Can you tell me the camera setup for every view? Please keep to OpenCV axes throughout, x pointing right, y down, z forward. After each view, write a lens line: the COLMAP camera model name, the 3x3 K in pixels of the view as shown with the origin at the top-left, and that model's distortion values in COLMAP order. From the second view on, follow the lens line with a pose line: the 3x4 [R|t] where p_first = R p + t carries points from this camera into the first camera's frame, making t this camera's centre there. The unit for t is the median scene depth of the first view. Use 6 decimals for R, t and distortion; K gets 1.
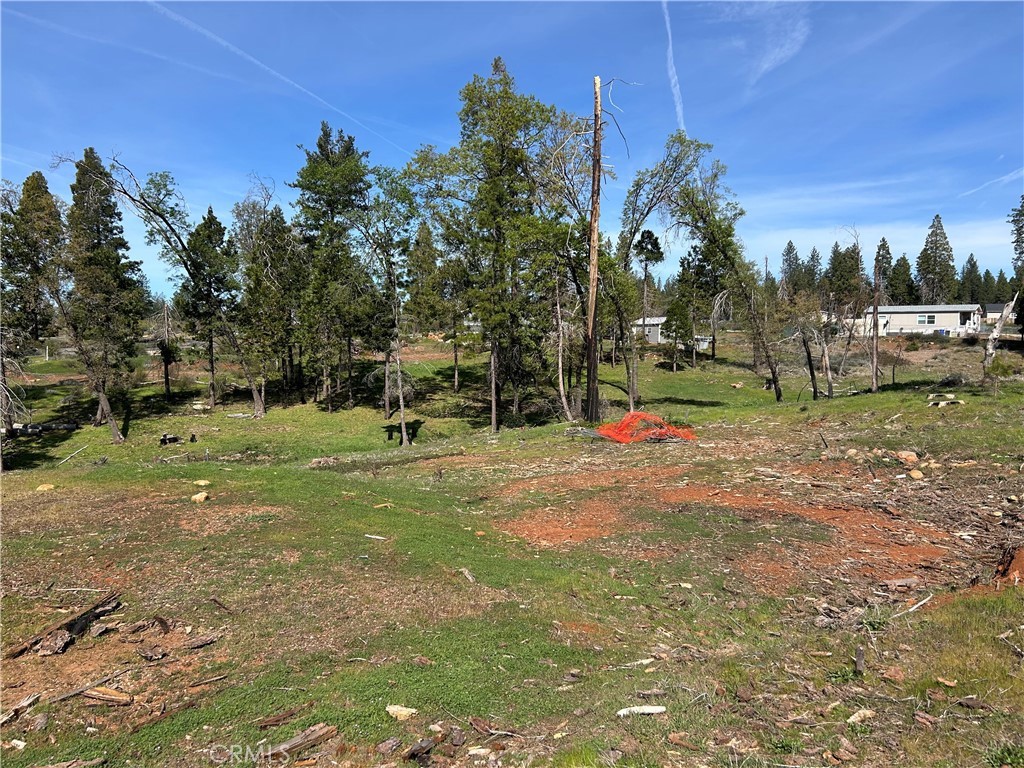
lens RADIAL K [[766.0, 0, 508.9], [0, 766.0, 393.3], [0, 0, 1]] dist [0.077584, -0.081887]
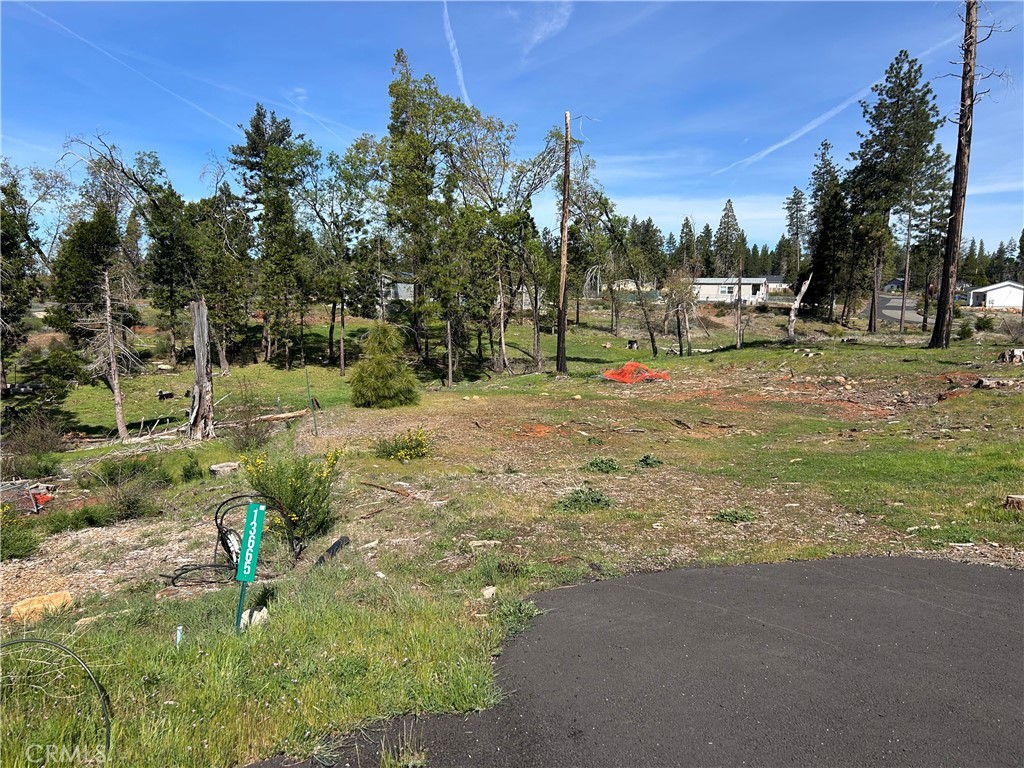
lens RADIAL K [[766.0, 0, 508.9], [0, 766.0, 393.3], [0, 0, 1]] dist [0.077584, -0.081887]
pose [[0.967977, -0.020925, 0.250166, -0.149524], [0.008426, 0.998667, 0.050931, 0.002180], [-0.250898, -0.047192, 0.966862, -0.128868]]
